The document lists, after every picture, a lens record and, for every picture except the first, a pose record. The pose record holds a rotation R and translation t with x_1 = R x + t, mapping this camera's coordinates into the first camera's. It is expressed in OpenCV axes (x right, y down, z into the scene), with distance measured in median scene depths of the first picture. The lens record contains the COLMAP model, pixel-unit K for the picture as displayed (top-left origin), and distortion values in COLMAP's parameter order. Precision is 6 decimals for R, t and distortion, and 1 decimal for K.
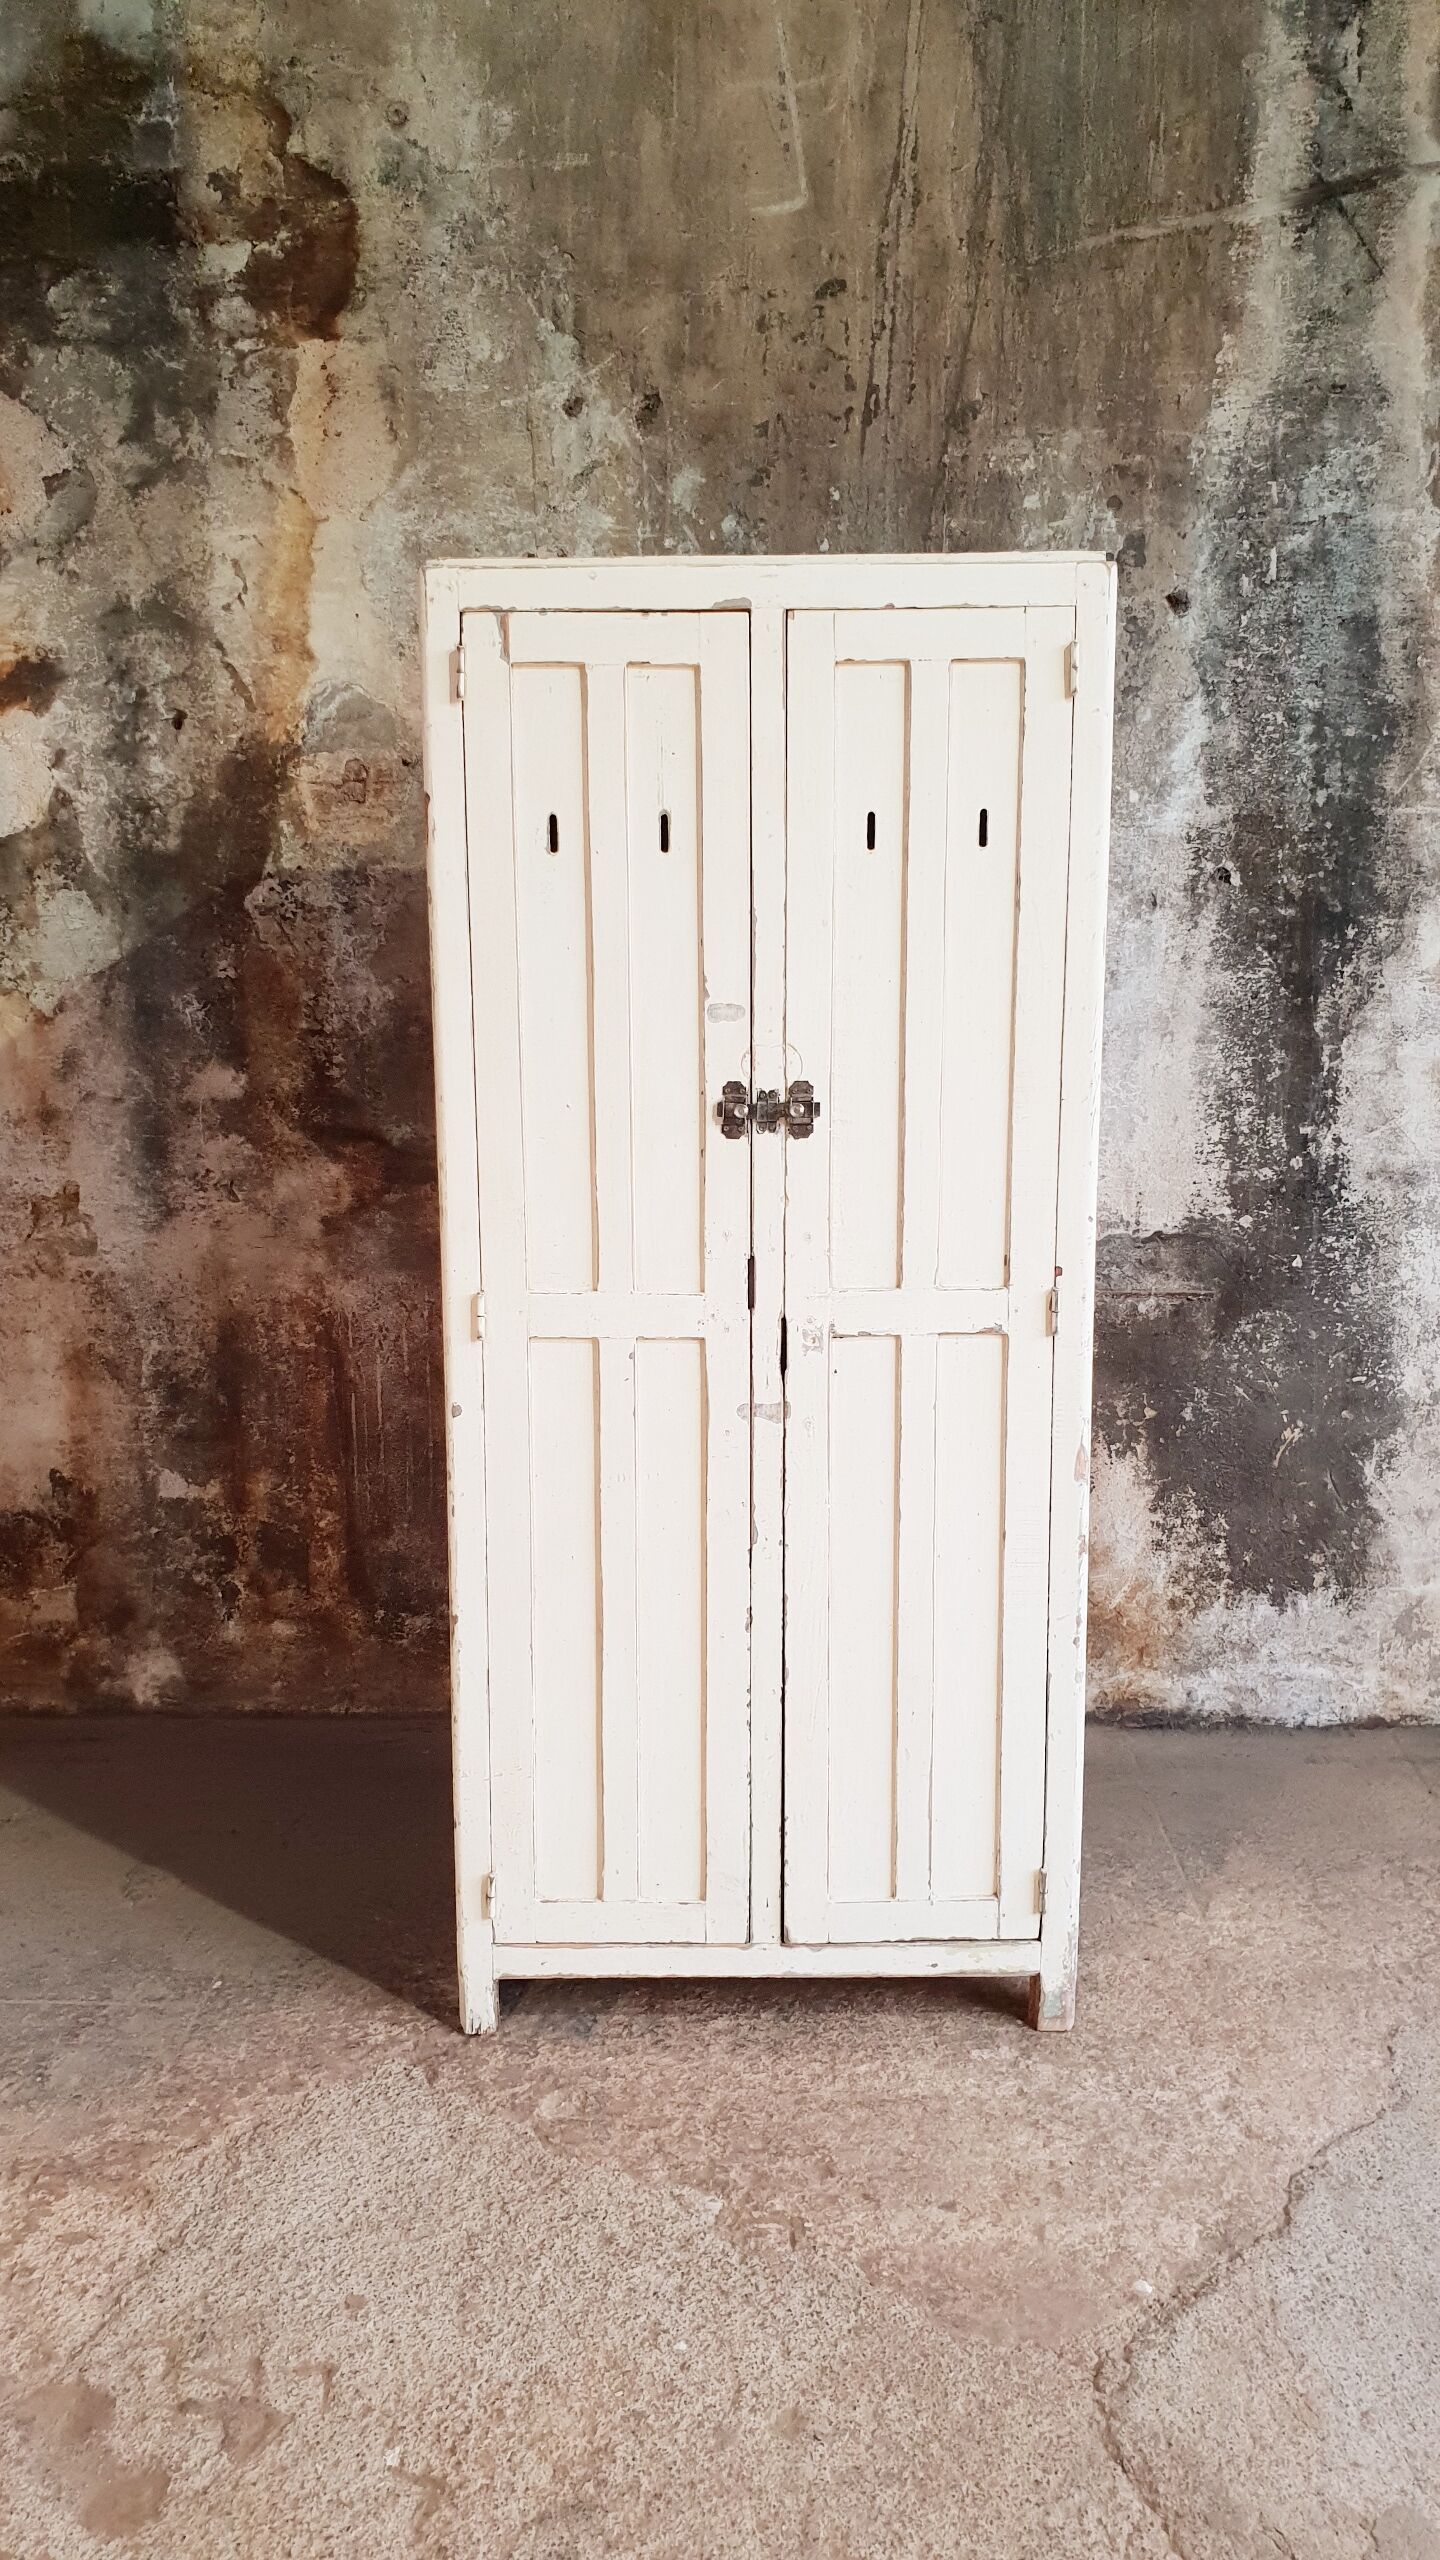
lens RADIAL K [[2016.3, 0, 745.9], [0, 2016.3, 1278.4], [0, 0, 1]] dist [-0.010477, 0.043516]
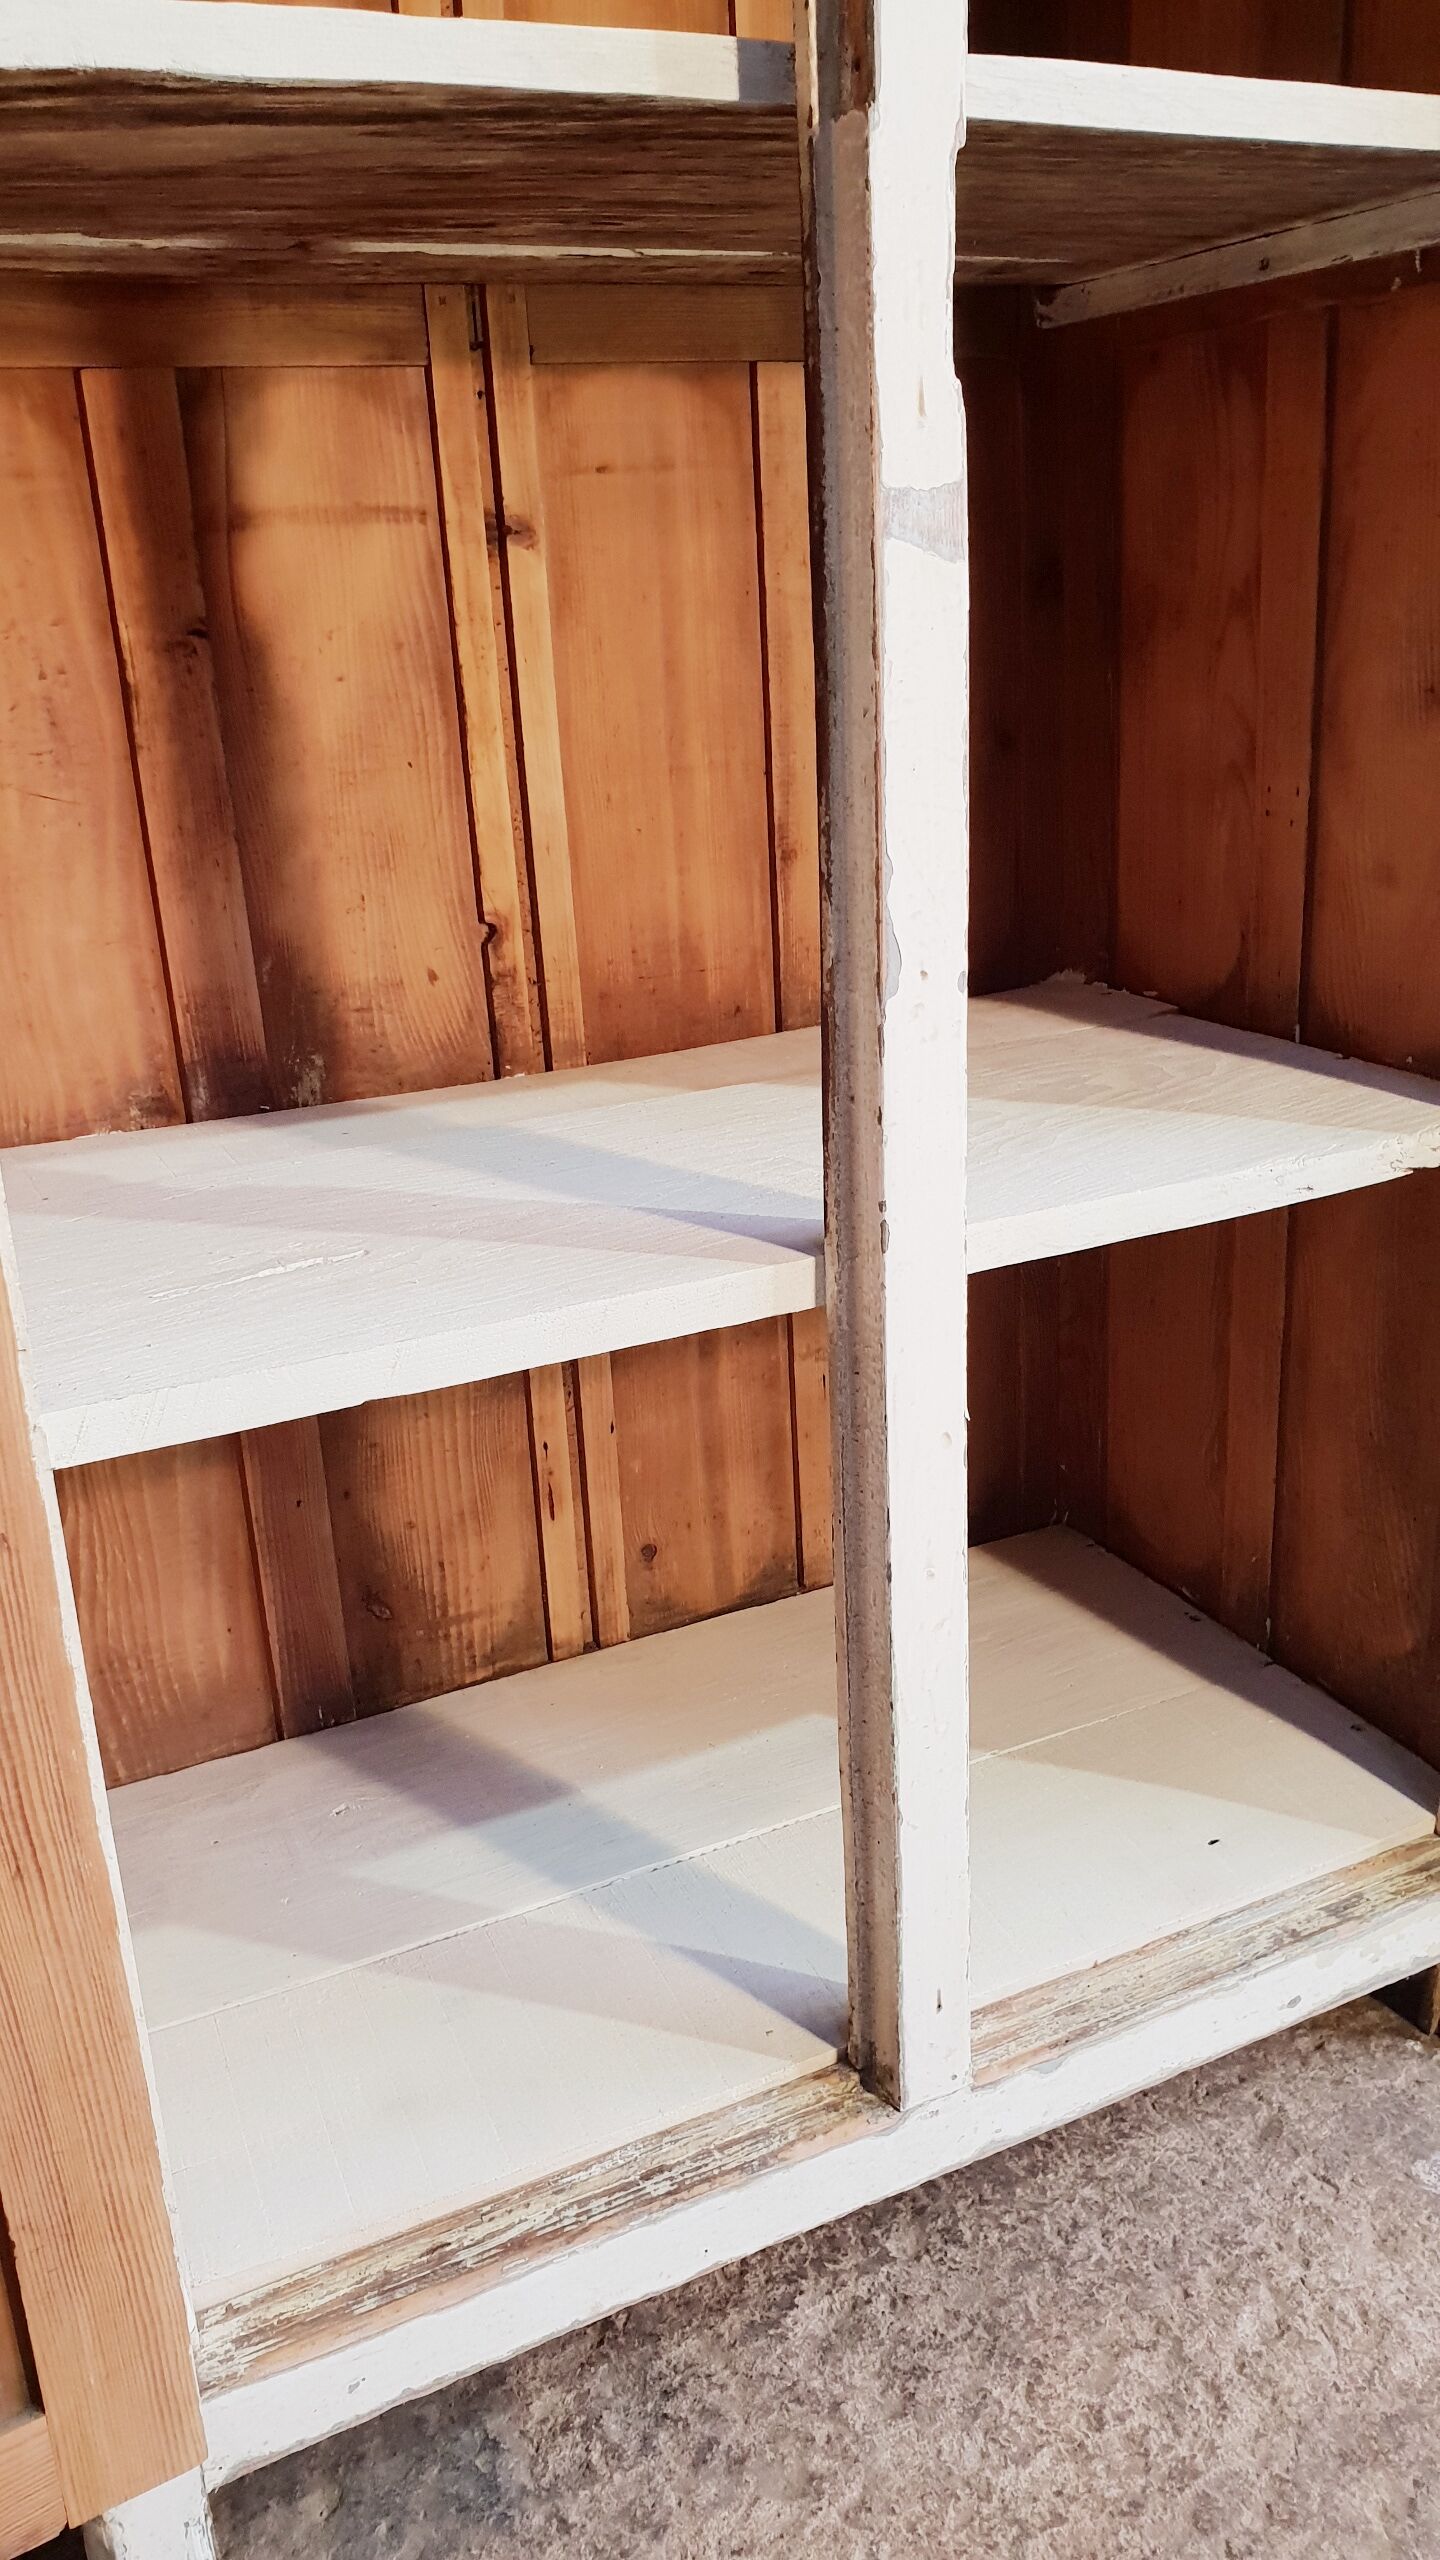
lens RADIAL K [[2016.3, 0, 738.8], [0, 2016.3, 1302.3], [0, 0, 1]] dist [-0.010477, 0.043516]
pose [[0.894947, -0.182442, 0.407167, -0.120221], [0.118033, 0.976875, 0.178281, 0.097490], [-0.430277, -0.111493, 0.895785, 0.577990]]
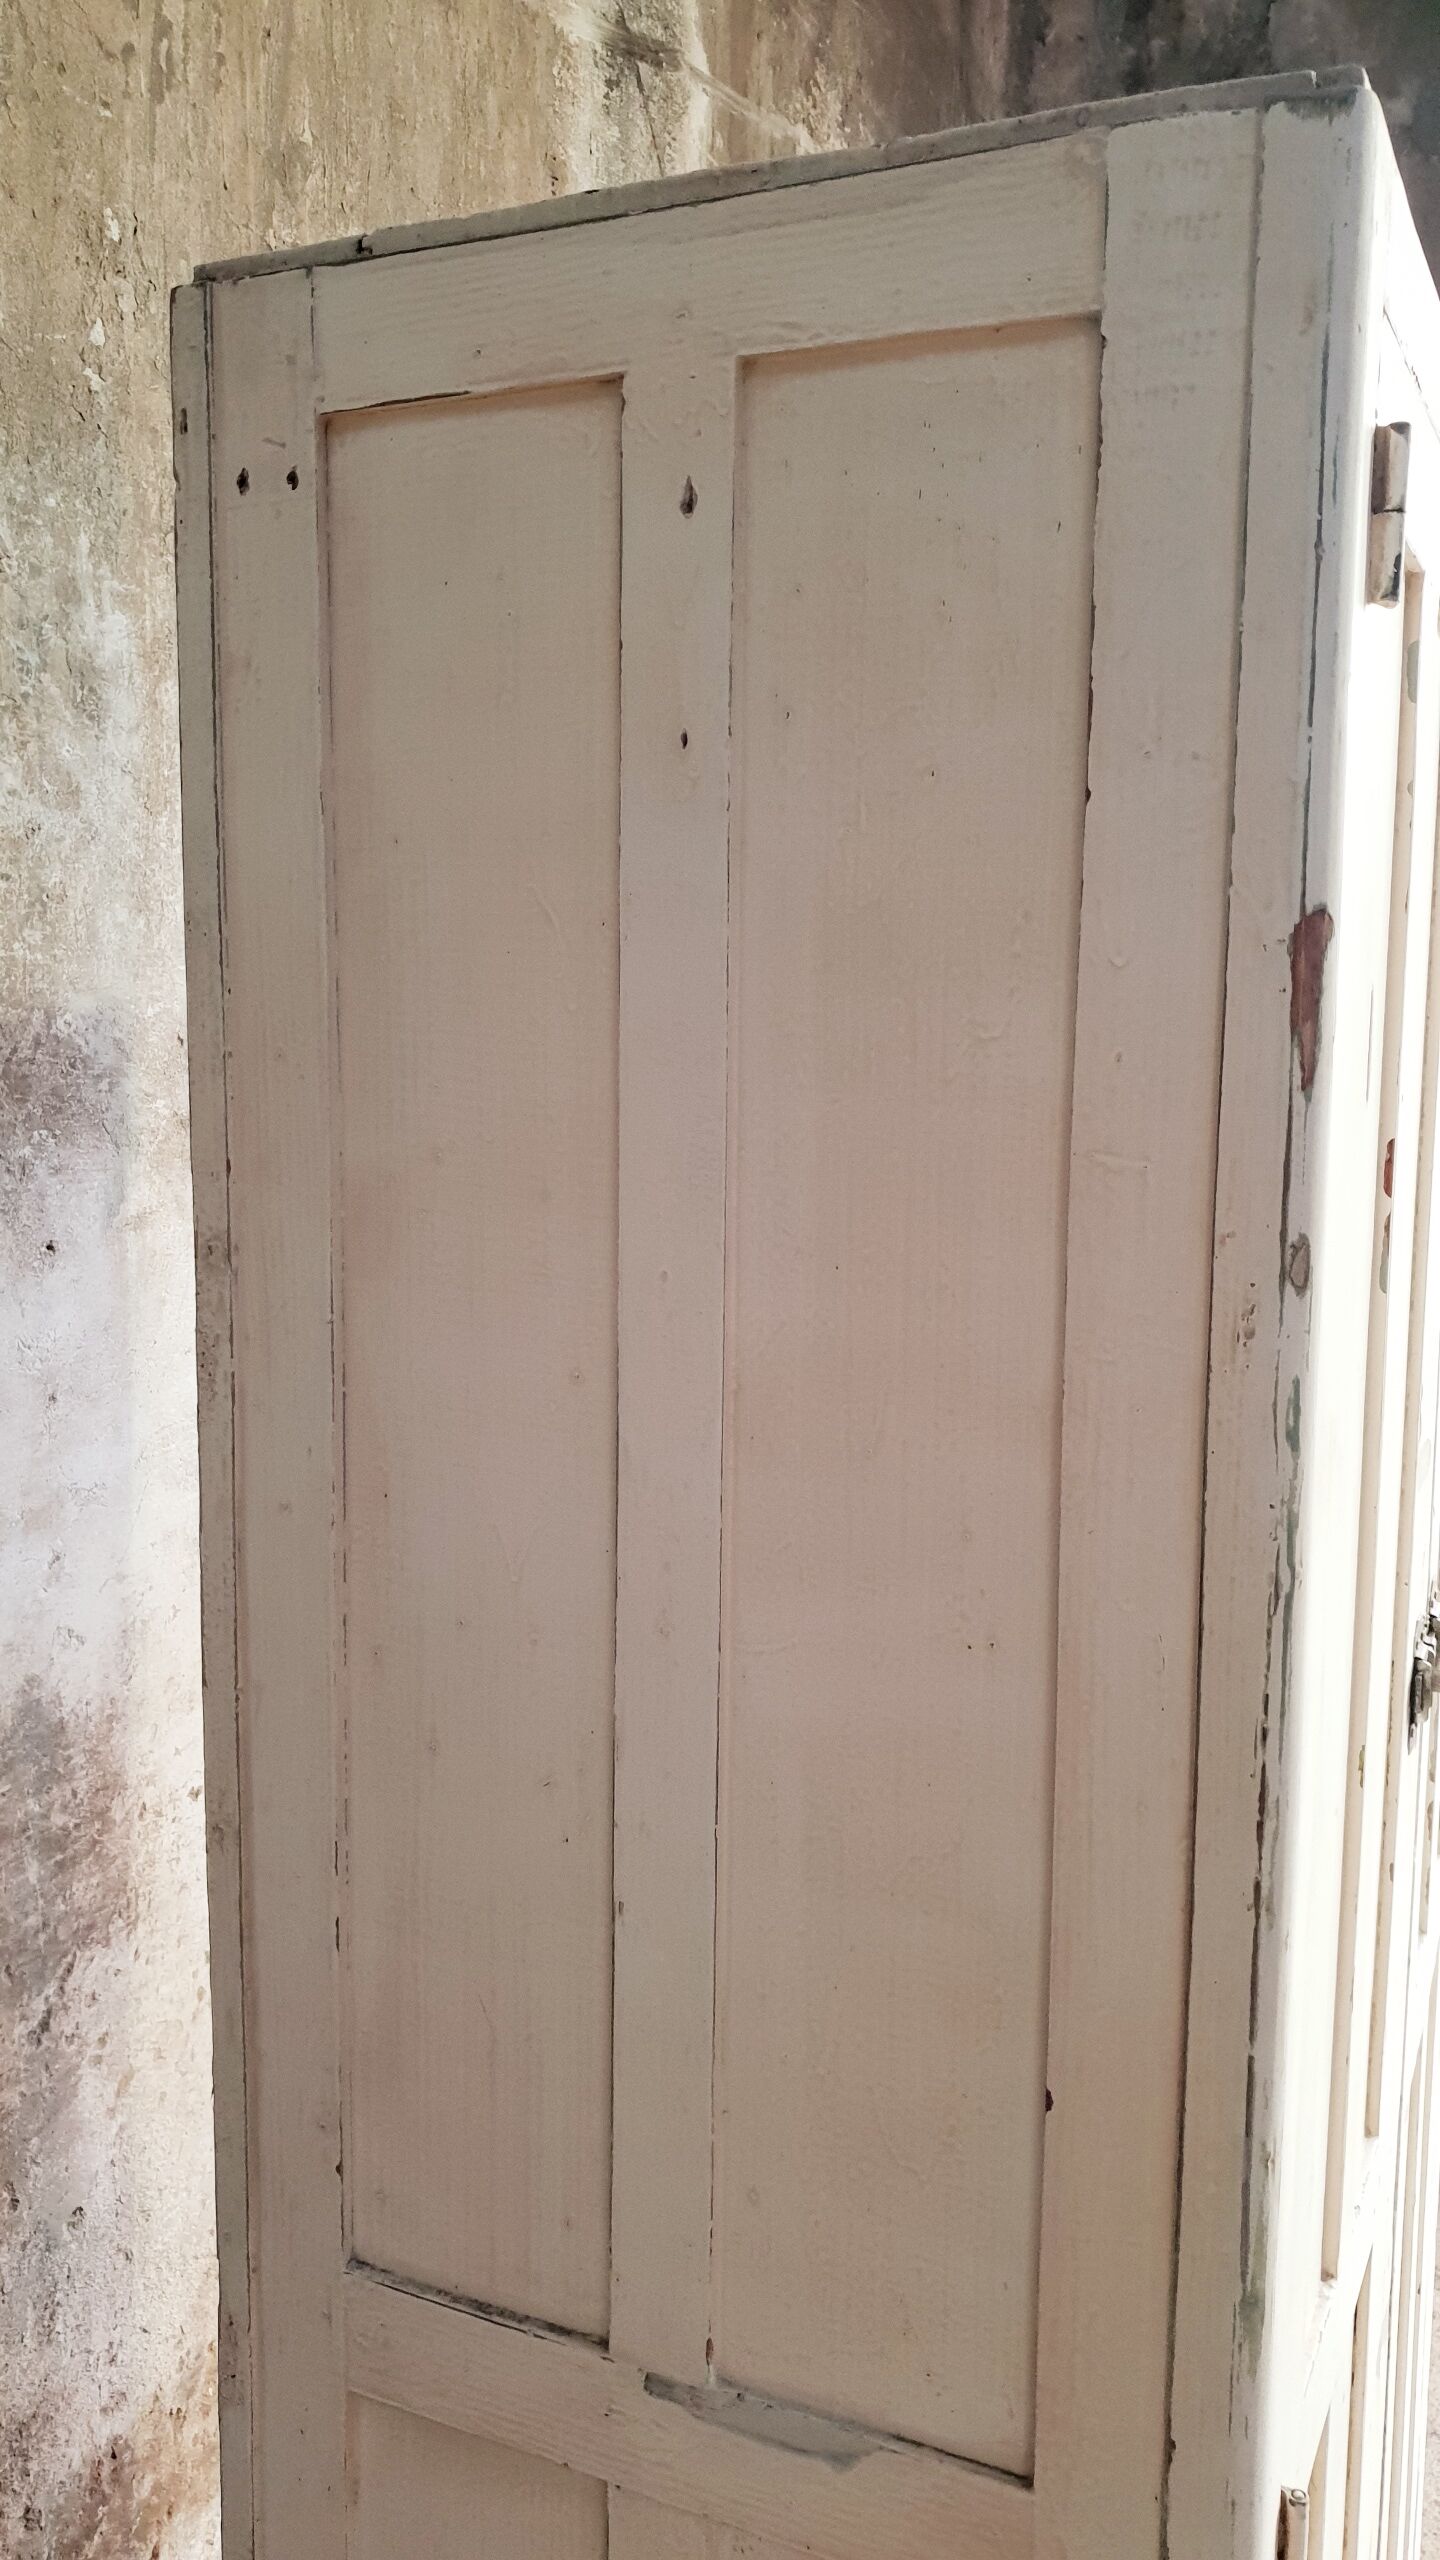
lens RADIAL K [[2016.3, 0, 763.5], [0, 2016.3, 1279.2], [0, 0, 1]] dist [-0.010477, 0.043516]
pose [[0.406032, -0.105766, 0.907718, -0.335520], [0.144403, 0.988227, 0.050554, -0.160519], [-0.902378, 0.110551, 0.416524, 0.716245]]
